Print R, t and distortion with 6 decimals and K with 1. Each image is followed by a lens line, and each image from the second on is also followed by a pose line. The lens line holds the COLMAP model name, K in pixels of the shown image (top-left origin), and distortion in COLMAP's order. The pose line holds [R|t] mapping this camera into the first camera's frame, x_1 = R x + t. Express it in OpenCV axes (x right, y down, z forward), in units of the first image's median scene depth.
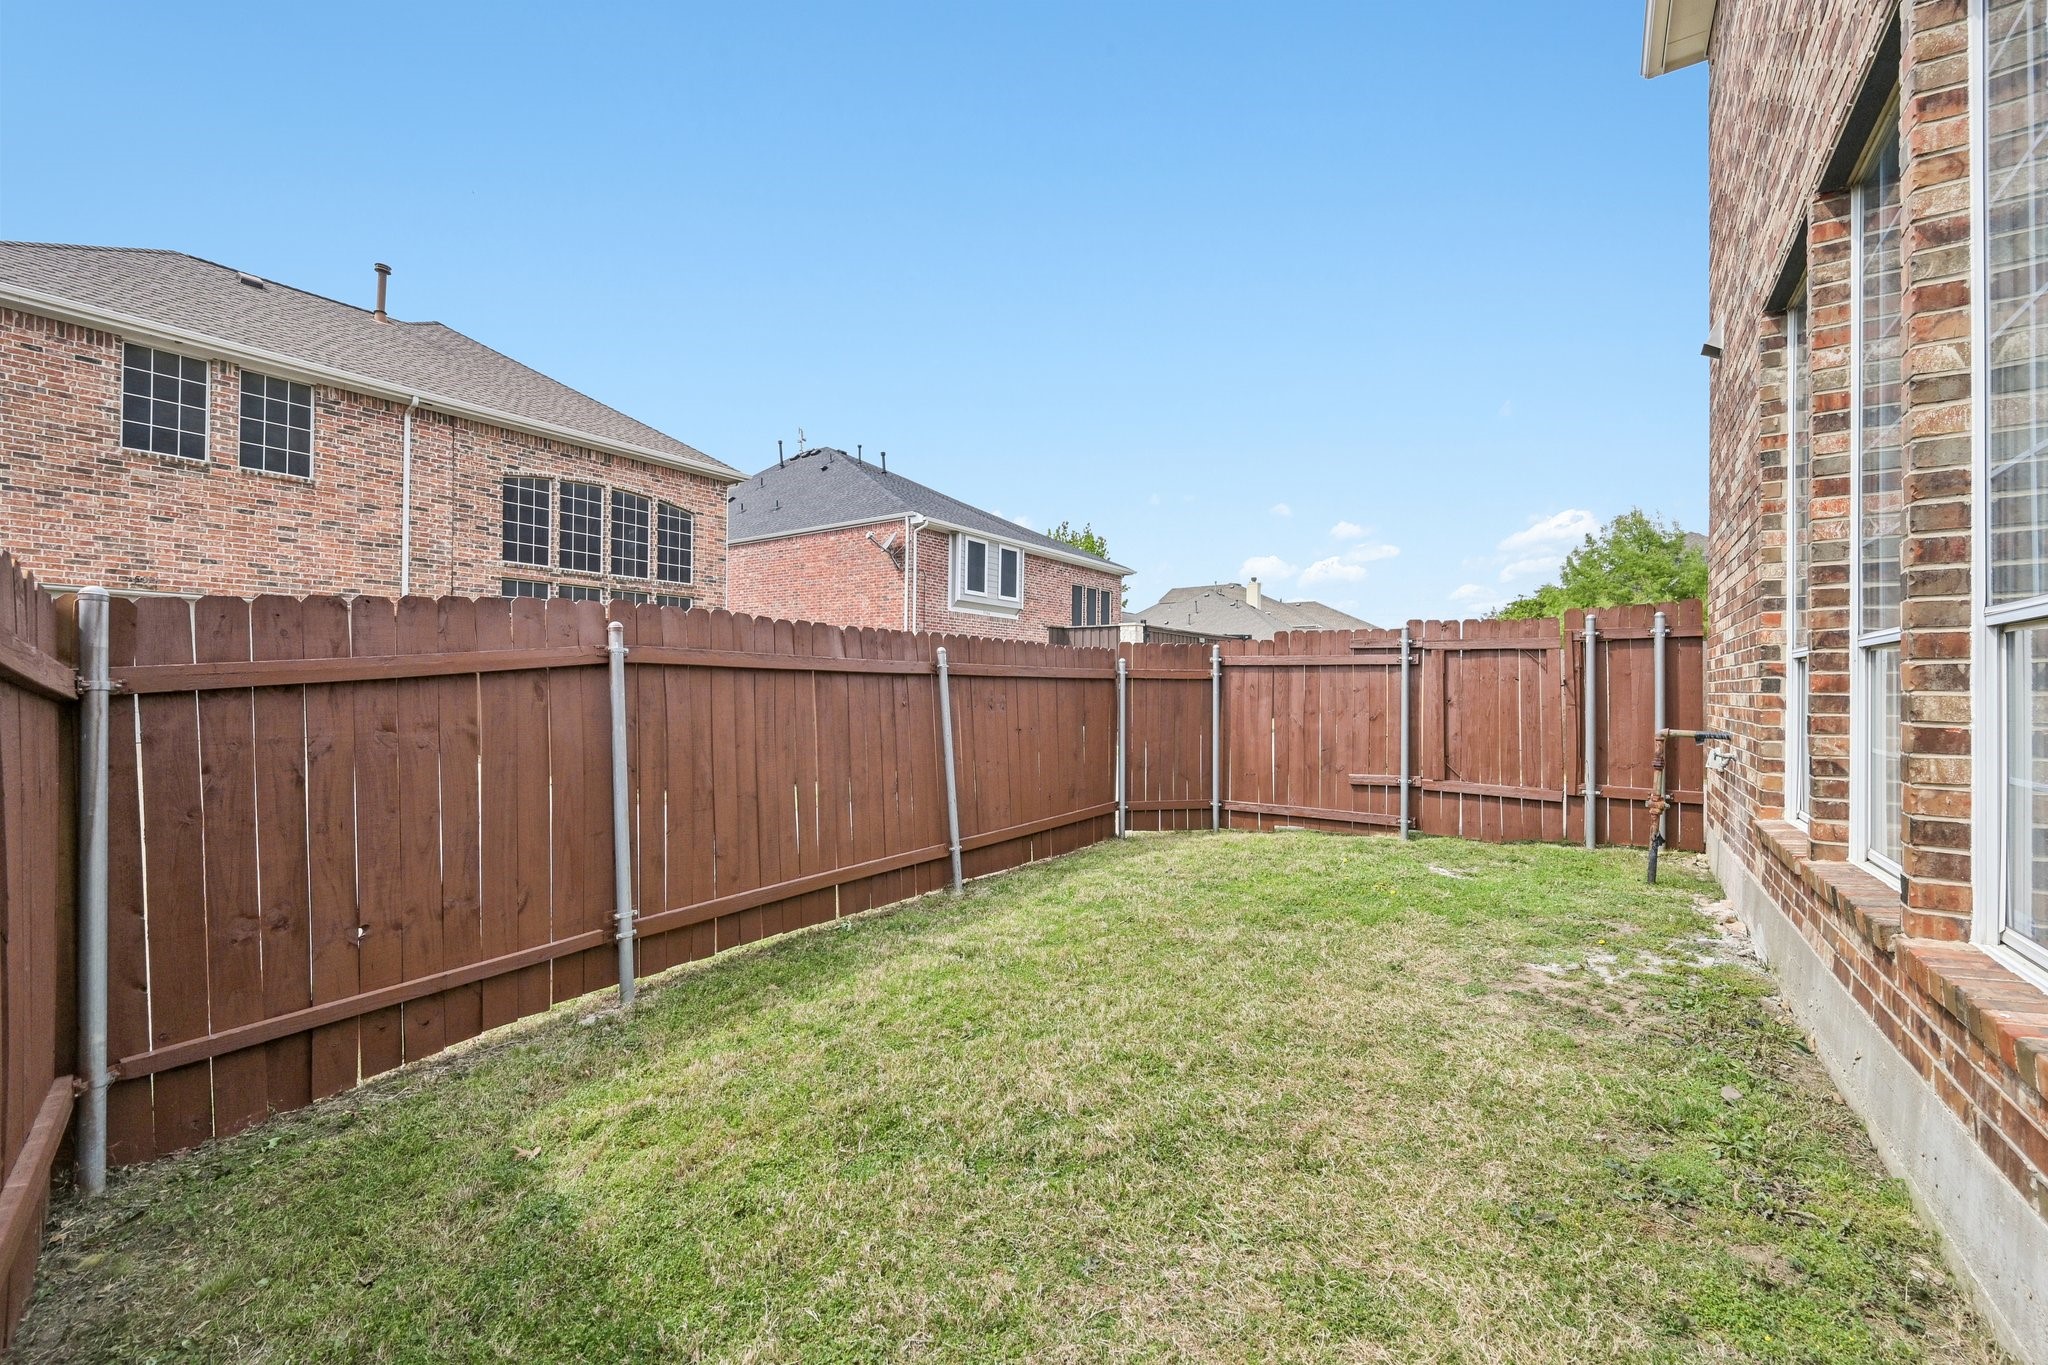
lens RADIAL K [[822.9, 0, 1013.6], [0, 822.9, 682.8], [0, 0, 1]] dist [0.001144, 0.000559]
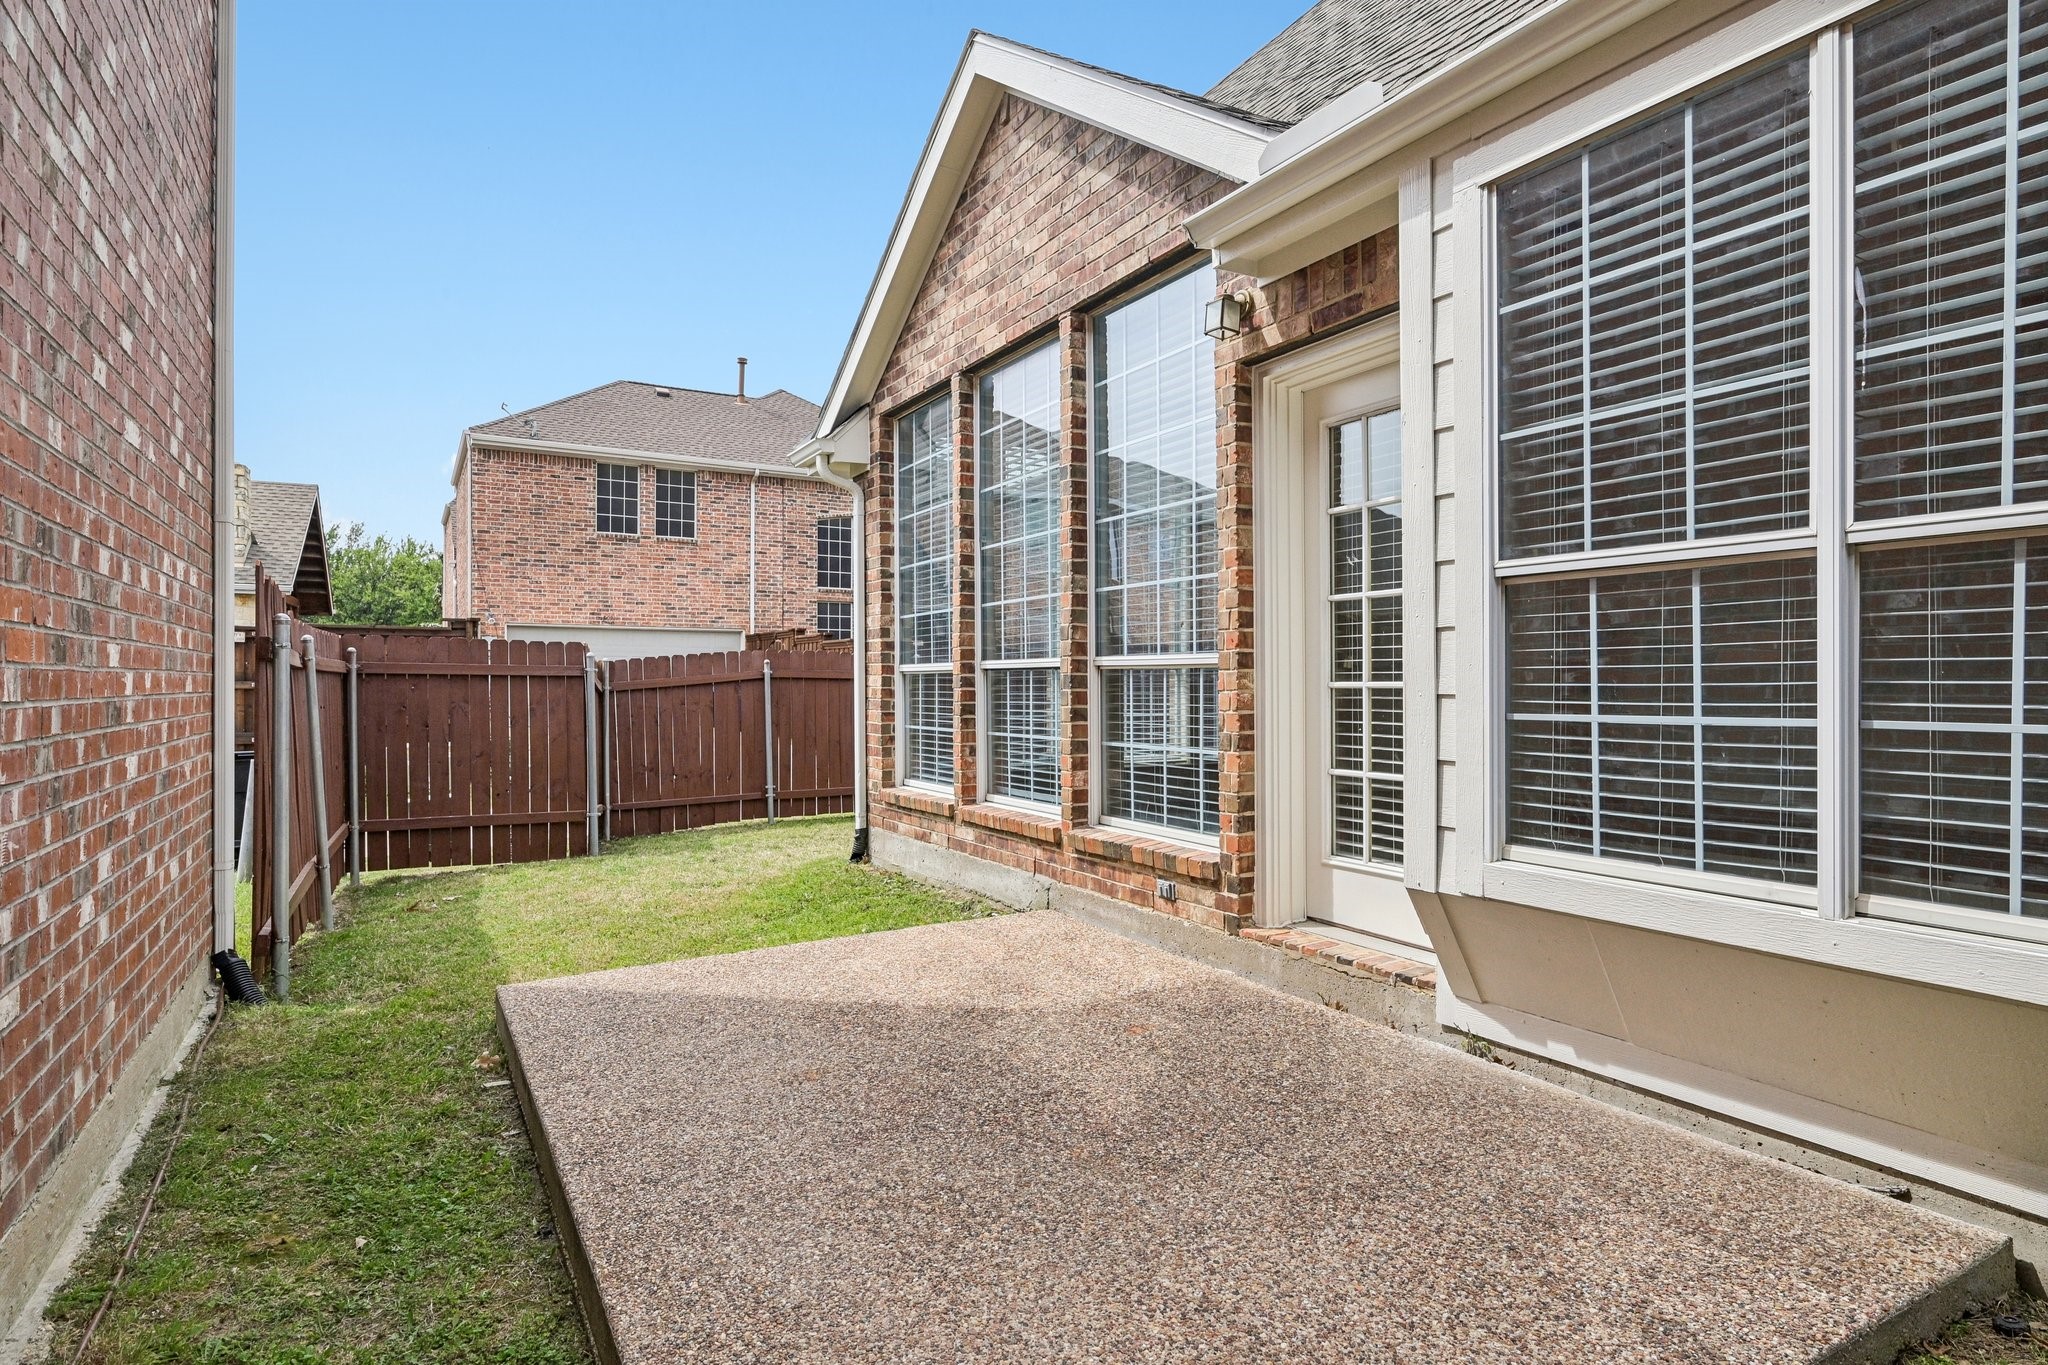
lens RADIAL K [[1139.2, 0, 1034.4], [0, 1139.2, 686.2], [0, 0, 1]] dist [-0.001718, 0.000845]
pose [[0.901552, -0.005157, -0.432640, 0.530575], [0.007122, 0.999970, 0.002922, -0.001445], [0.432612, -0.005716, 0.901562, -0.522729]]
